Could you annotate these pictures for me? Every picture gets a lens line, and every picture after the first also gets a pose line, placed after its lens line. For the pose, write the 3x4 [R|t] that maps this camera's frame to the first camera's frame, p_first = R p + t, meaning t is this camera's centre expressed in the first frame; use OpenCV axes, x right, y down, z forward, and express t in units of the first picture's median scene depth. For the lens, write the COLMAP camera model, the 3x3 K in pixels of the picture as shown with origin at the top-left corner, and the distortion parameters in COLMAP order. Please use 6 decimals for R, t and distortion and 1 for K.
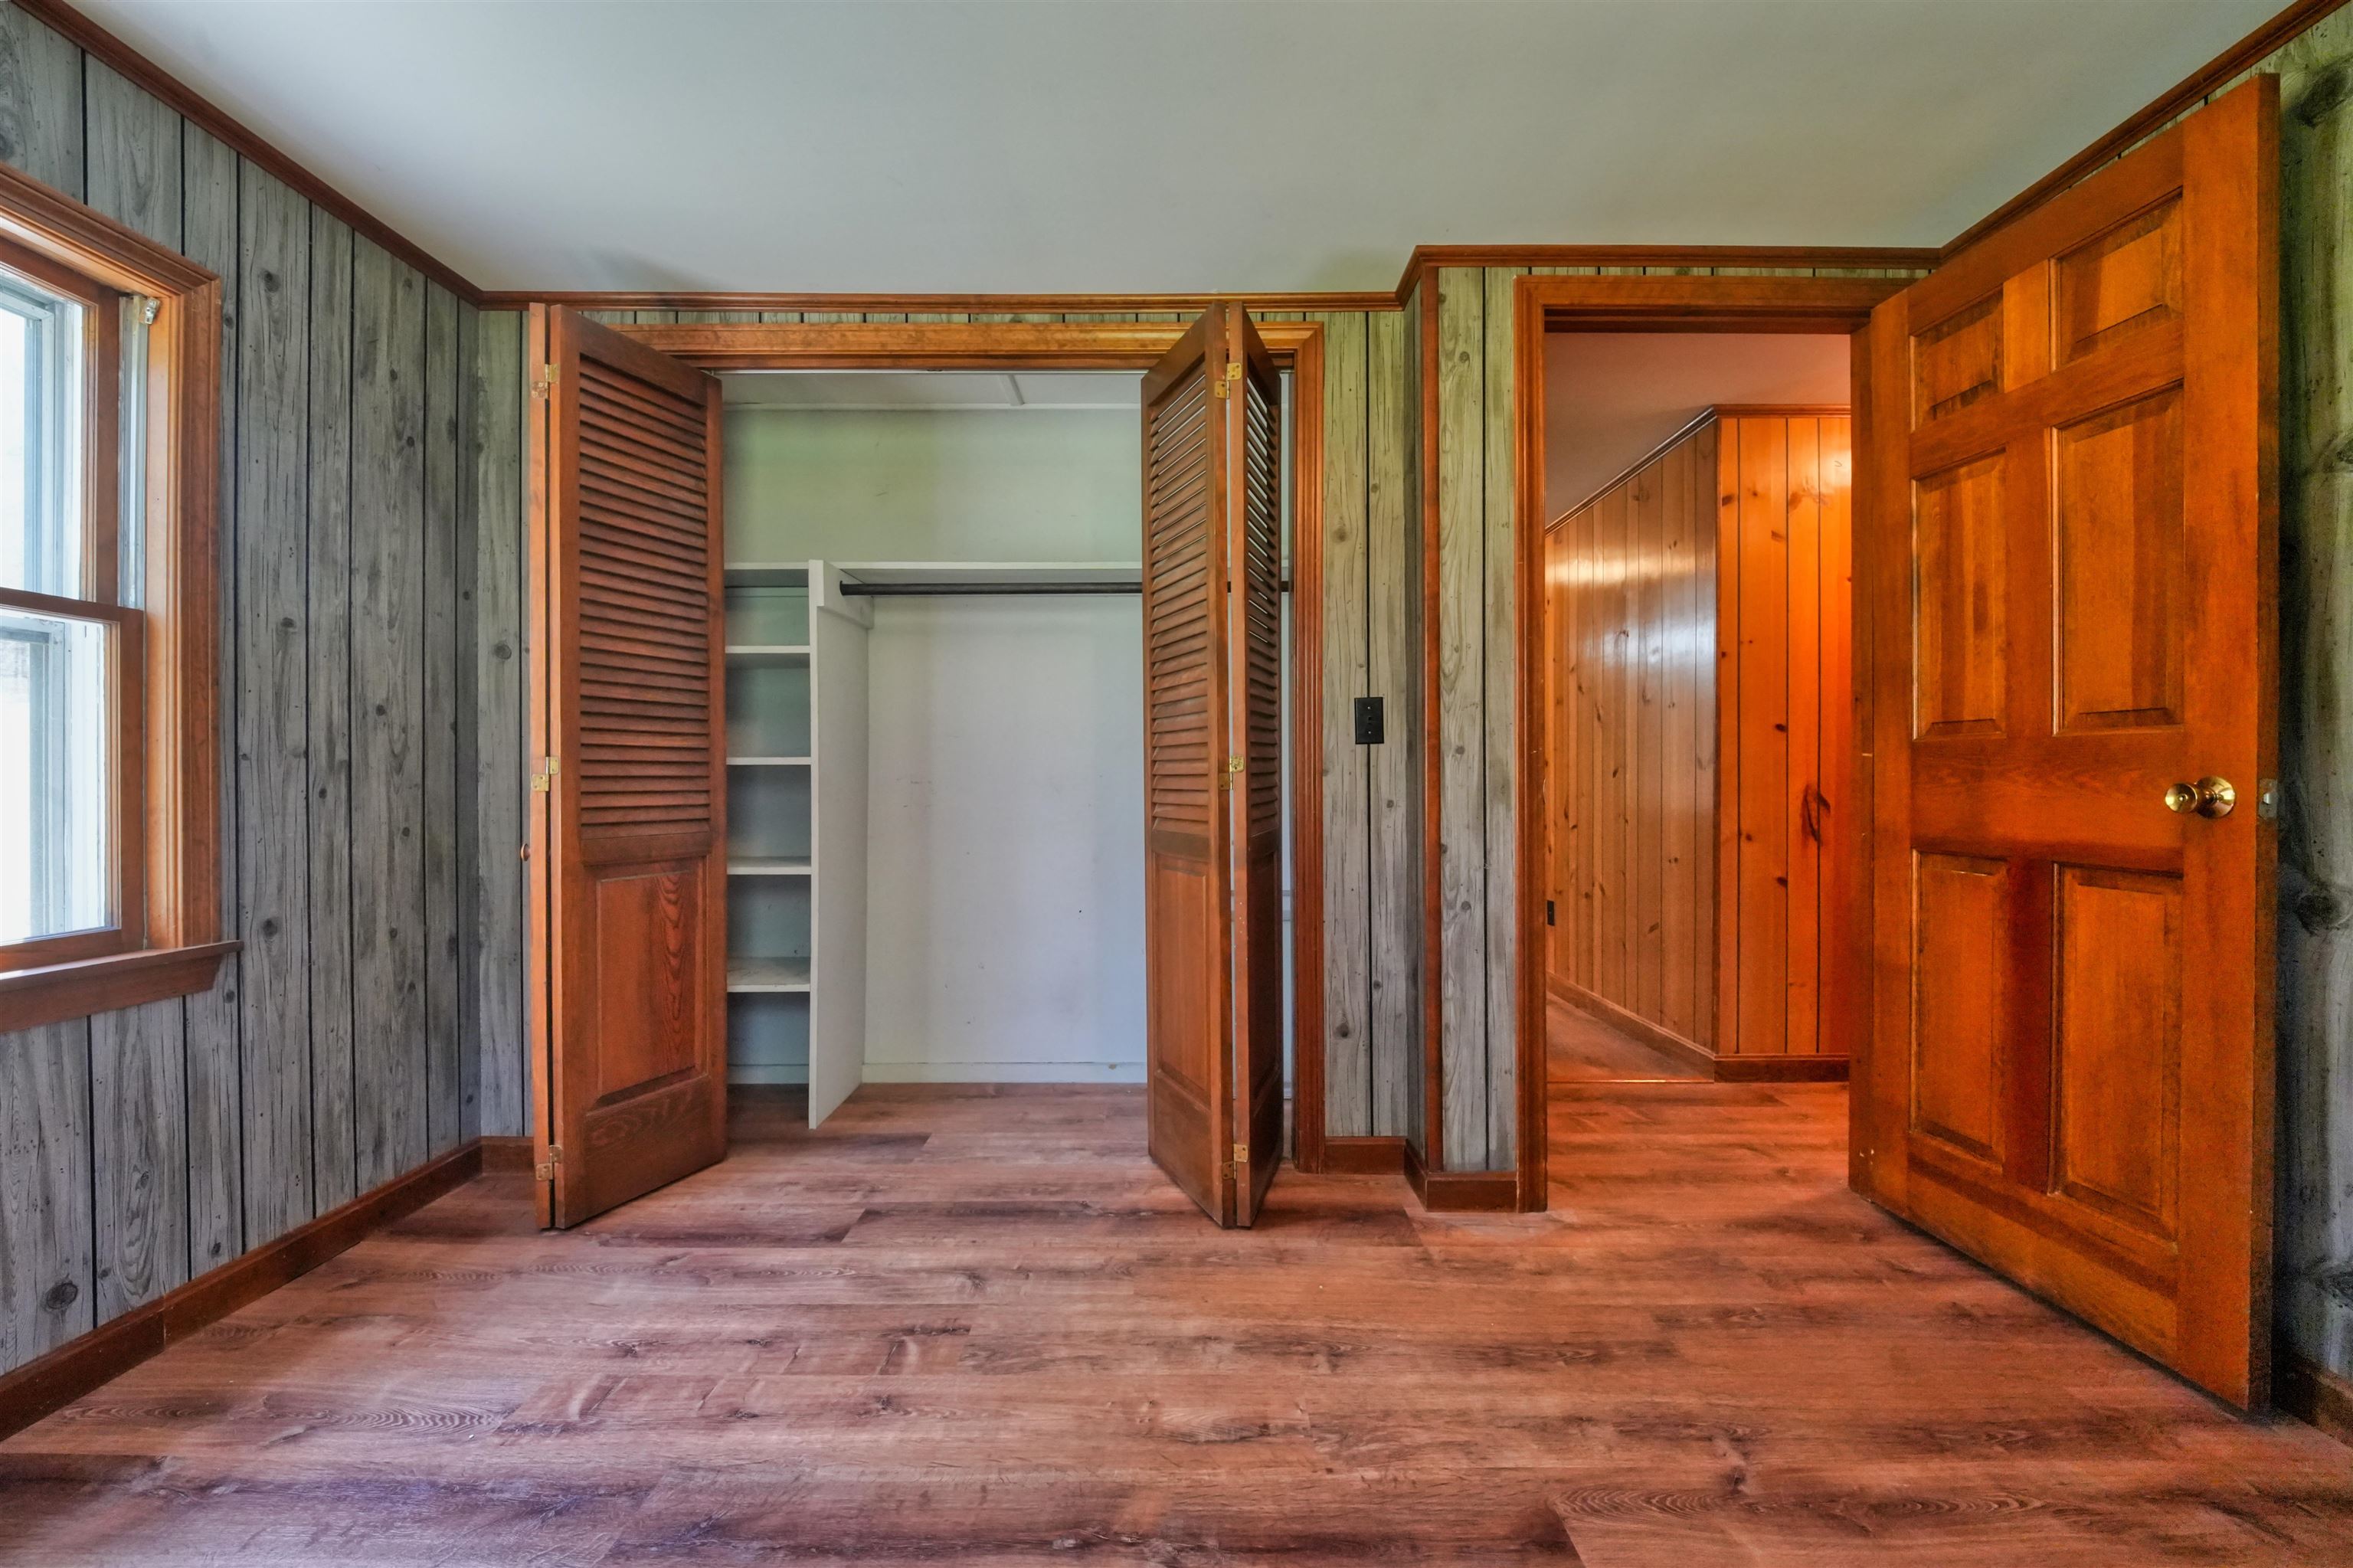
lens RADIAL K [[997.9, 0, 1177.5], [0, 997.9, 772.5], [0, 0, 1]] dist [-0.012013, 0.000593]
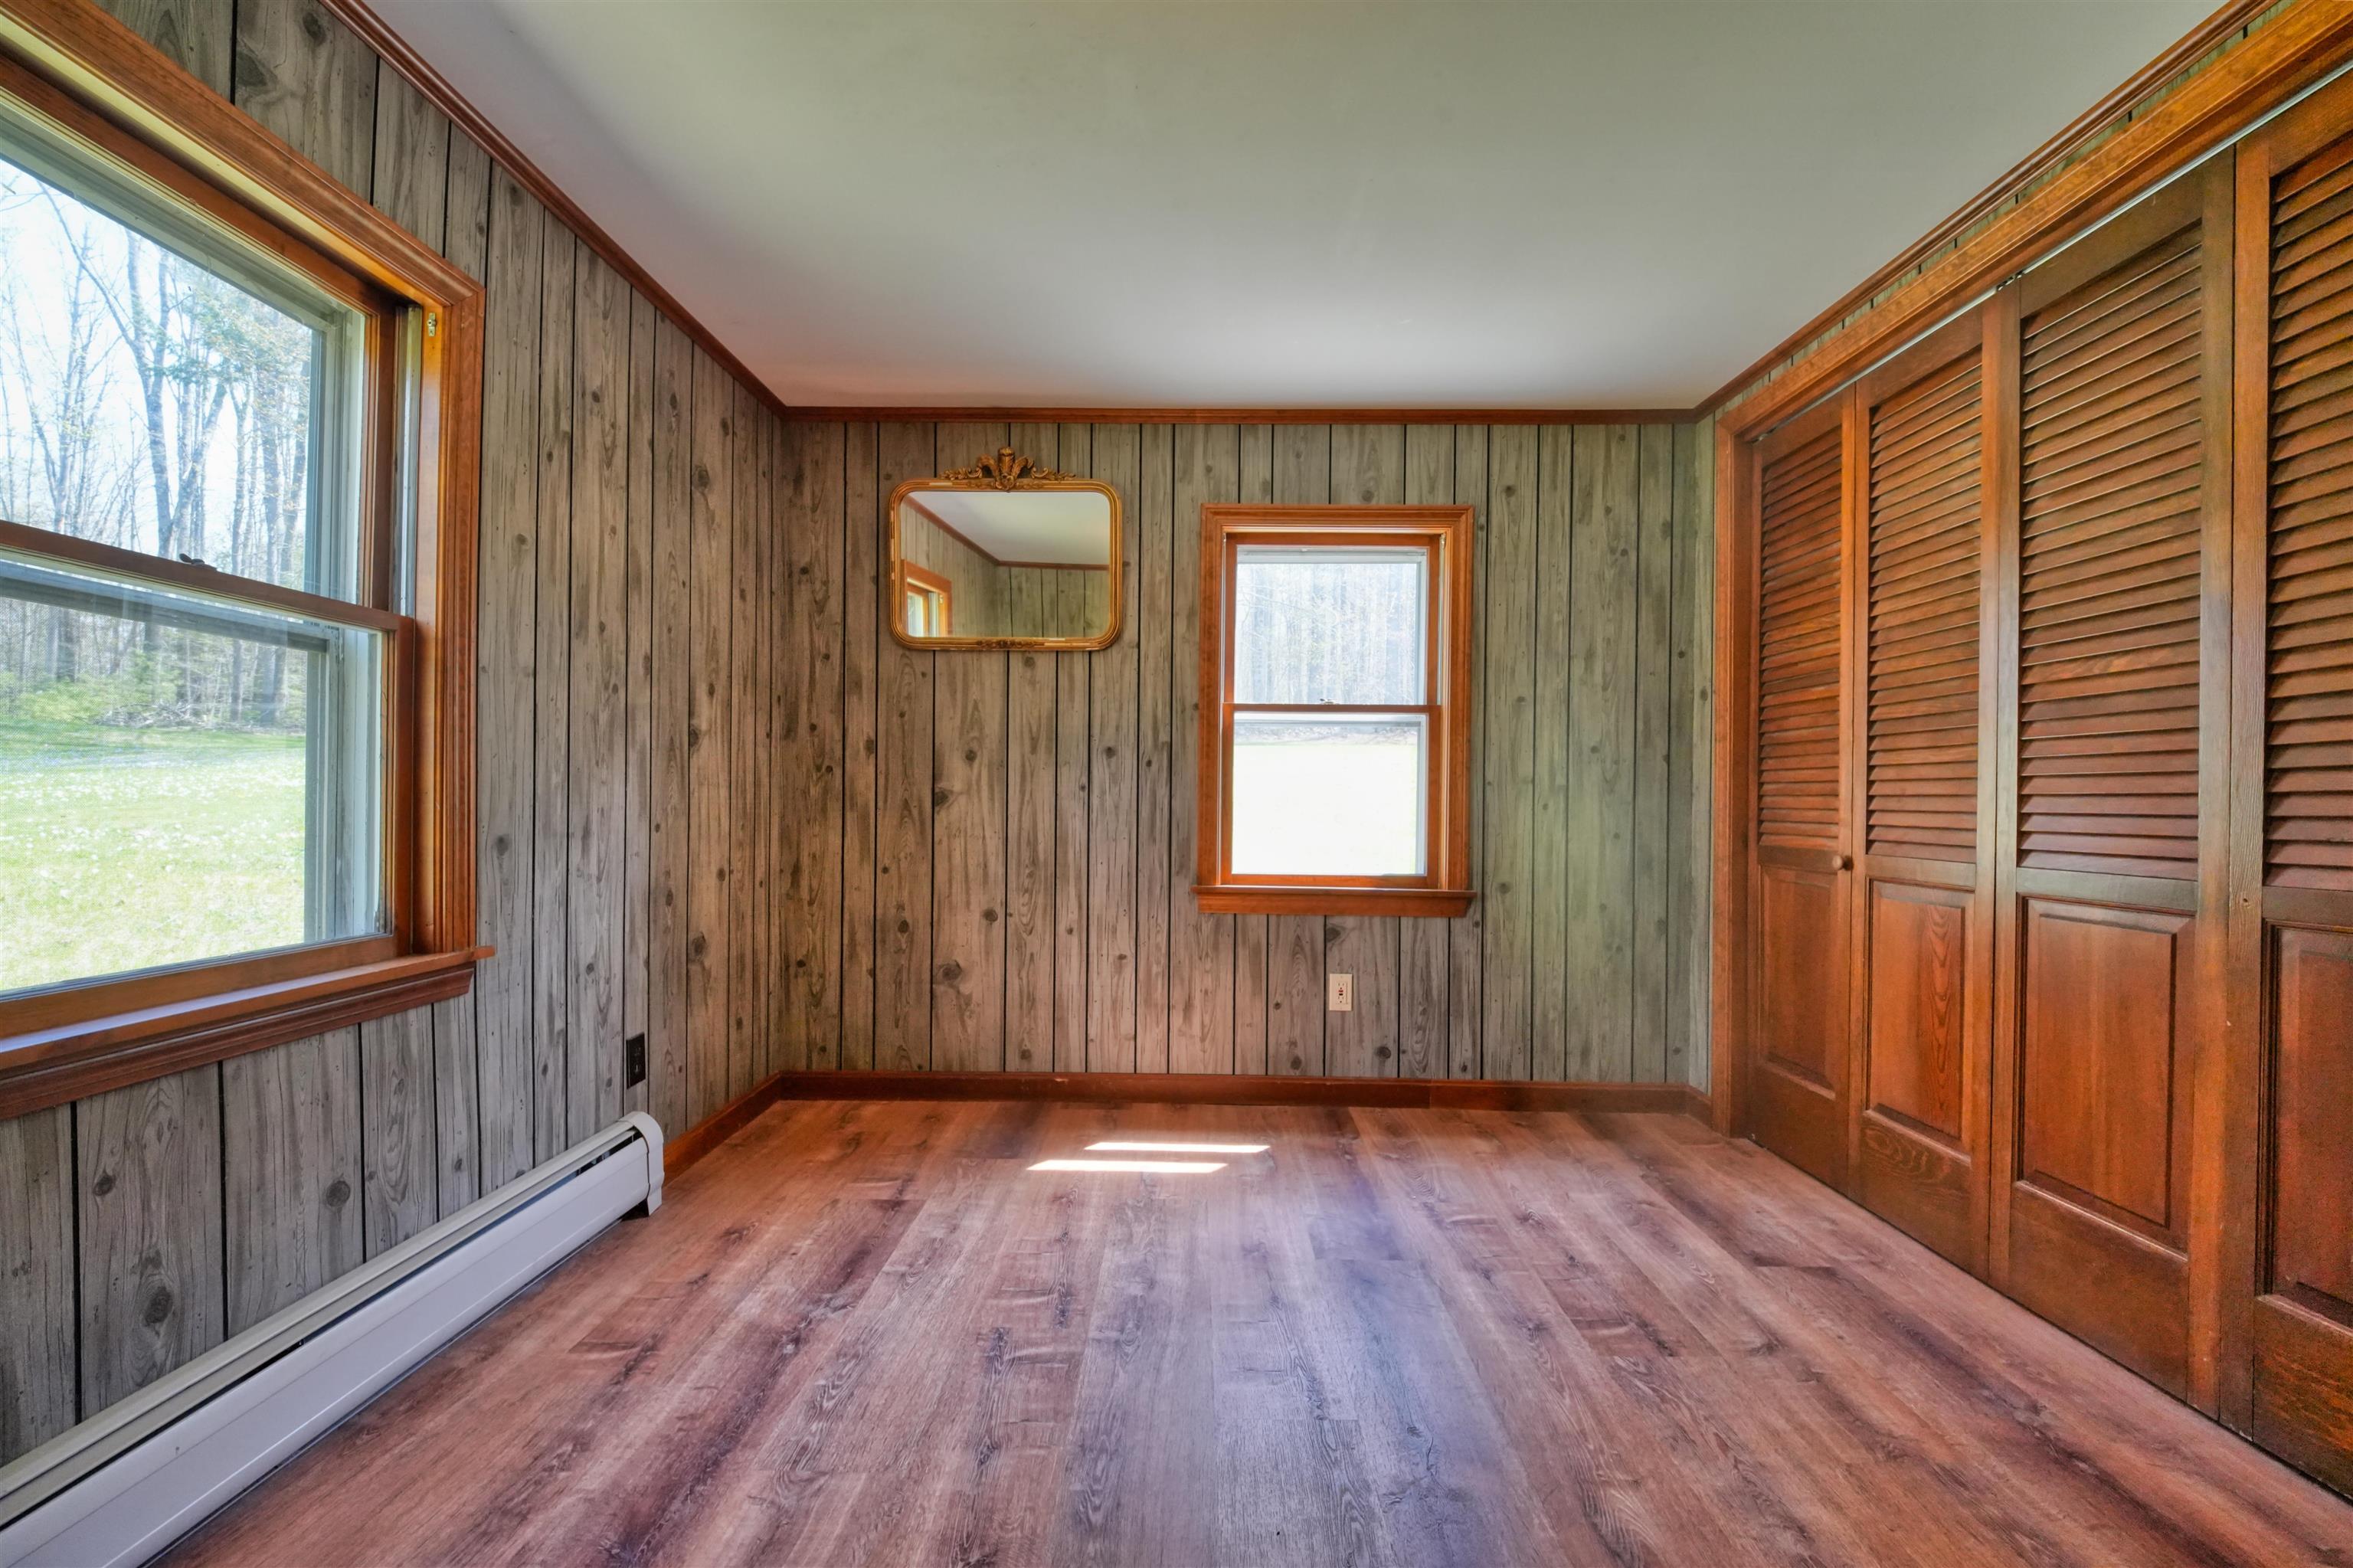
lens RADIAL K [[983.5, 0, 1184.0], [0, 983.5, 783.9], [0, 0, 1]] dist [-0.001328, -0.000235]
pose [[0.004302, -0.009725, -0.999943, 0.700405], [-0.002887, 0.999948, -0.009737, 0.002451], [0.999987, 0.002929, 0.004274, 0.461143]]
